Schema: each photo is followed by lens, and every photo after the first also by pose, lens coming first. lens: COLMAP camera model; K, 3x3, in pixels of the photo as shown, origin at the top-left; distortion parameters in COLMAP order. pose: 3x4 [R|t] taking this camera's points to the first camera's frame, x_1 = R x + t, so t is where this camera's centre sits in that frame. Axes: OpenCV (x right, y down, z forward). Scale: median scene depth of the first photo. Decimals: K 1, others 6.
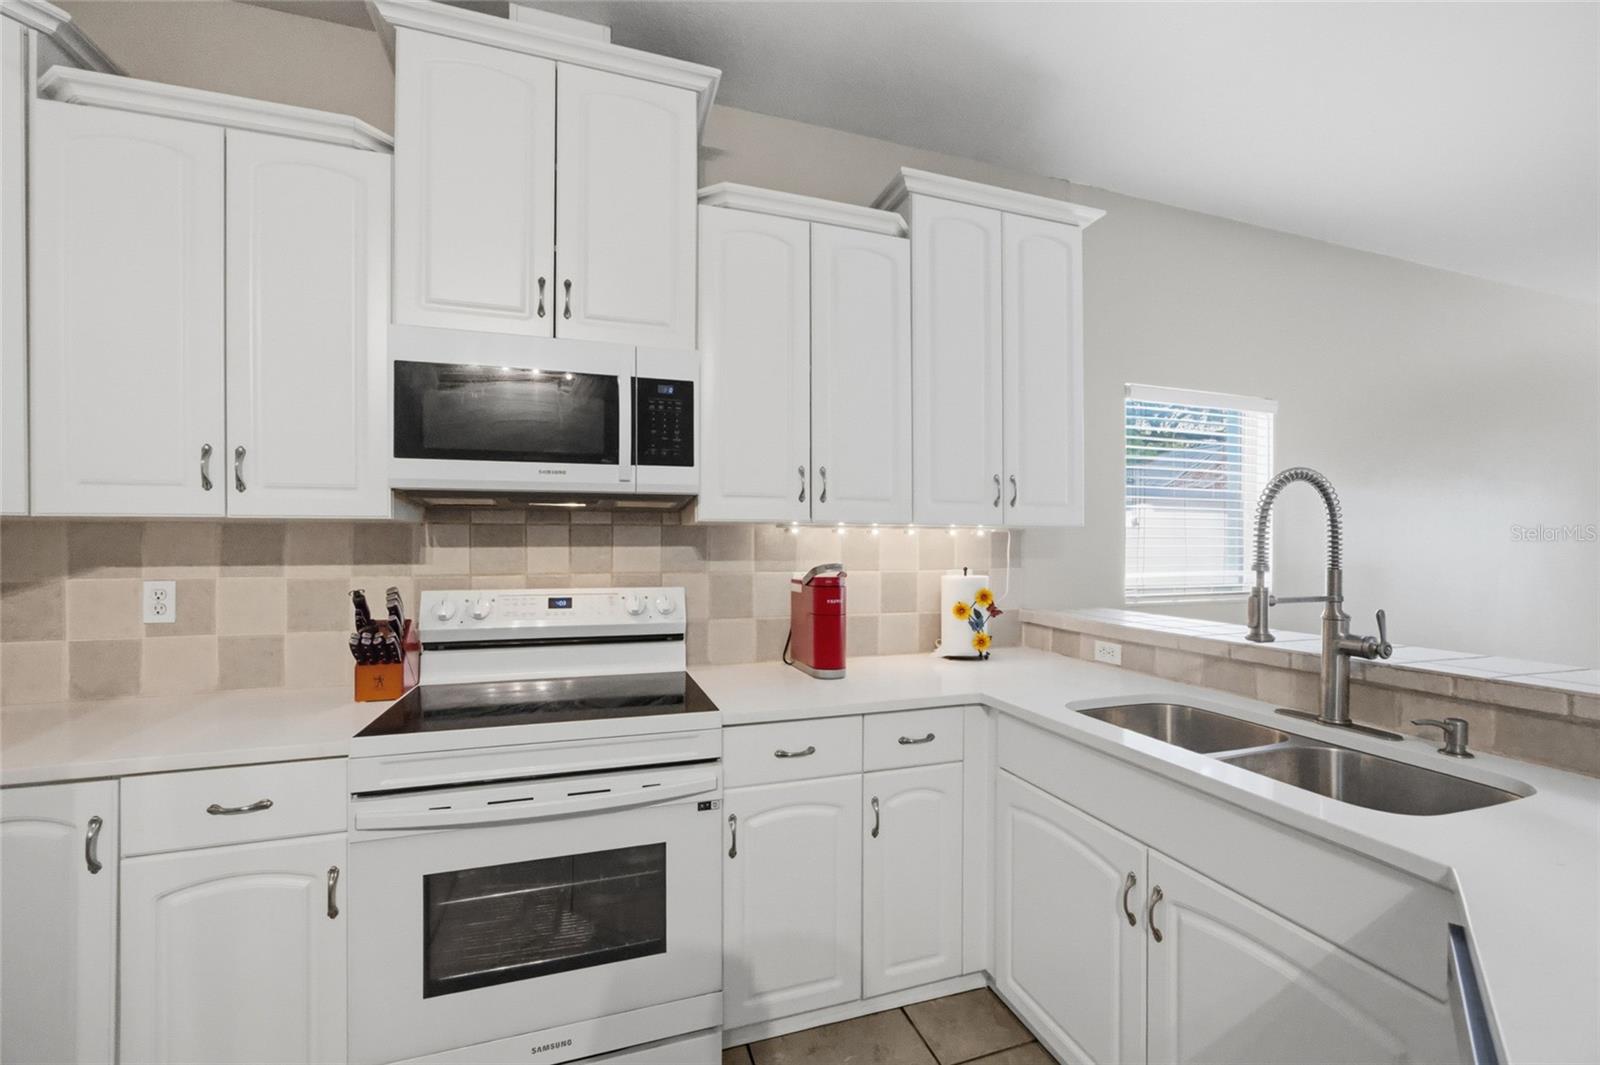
lens RADIAL K [[645.6, 0, 801.7], [0, 645.6, 544.2], [0, 0, 1]] dist [-0.034643, 0.017000]
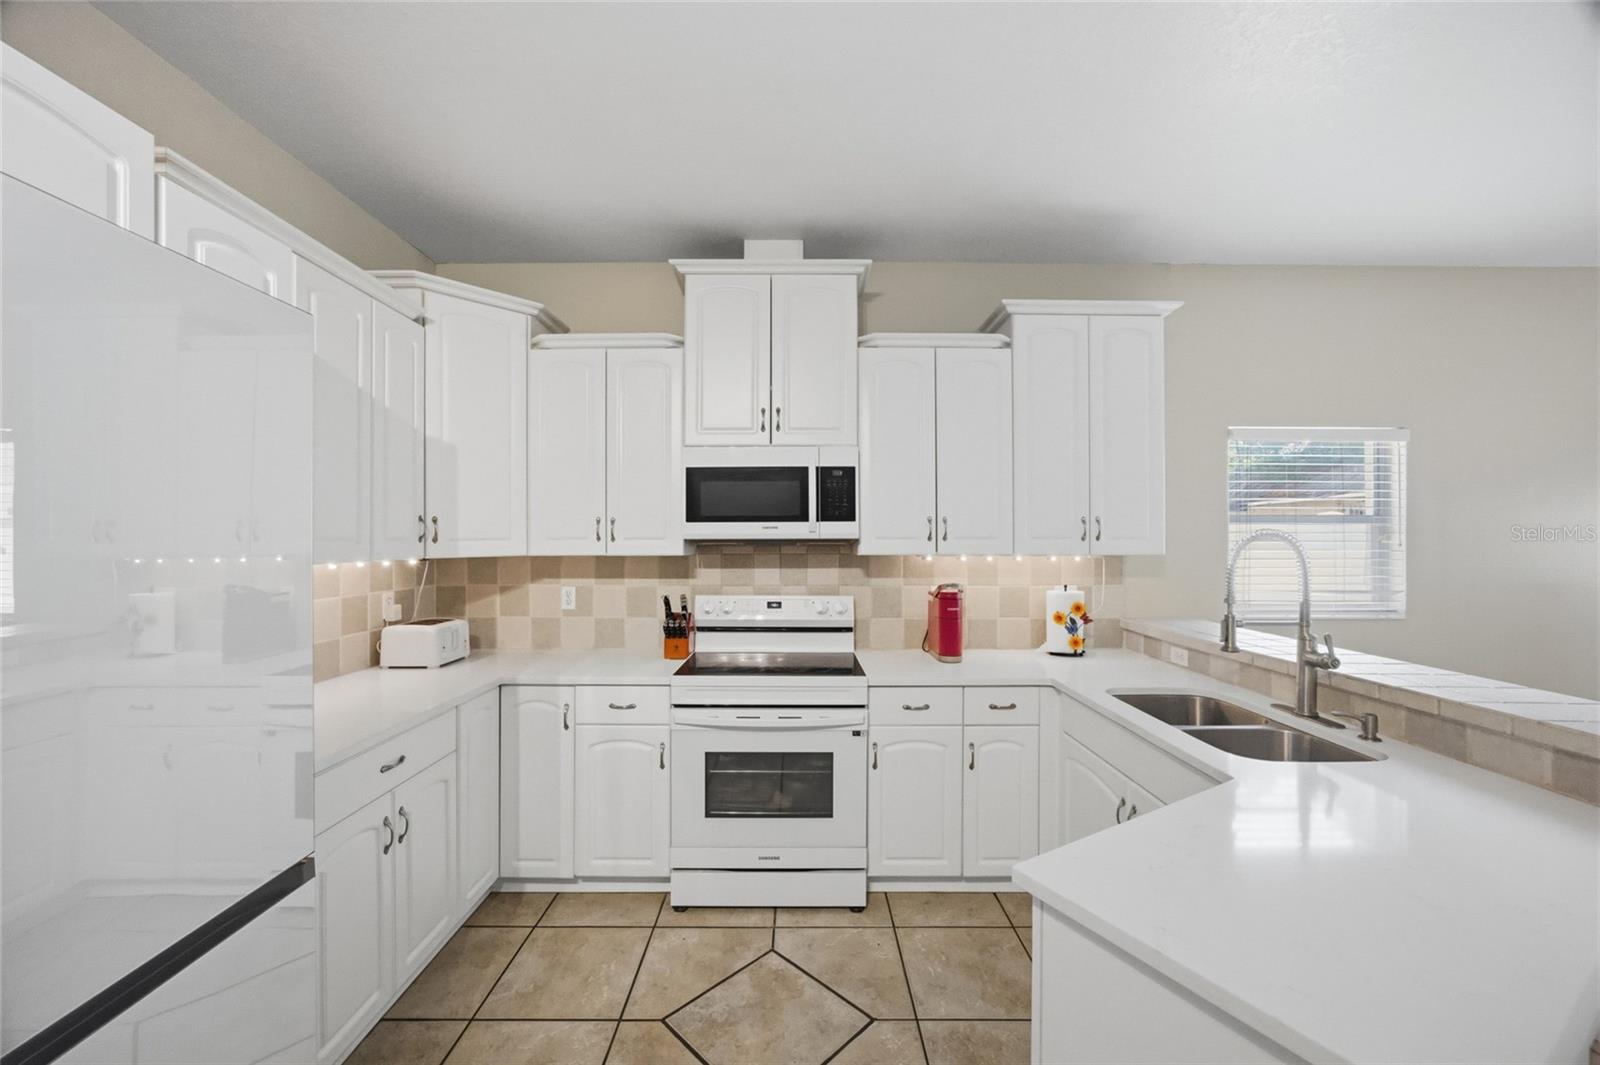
lens RADIAL K [[621.1, 0, 800.0], [0, 621.1, 532.5], [0, 0, 1]] dist [-0.033815, 0.013595]
pose [[0.950361, -0.002624, -0.311139, 0.179677], [0.000621, 0.999978, -0.006536, -0.085735], [0.311150, 0.006018, 0.950342, -0.487781]]
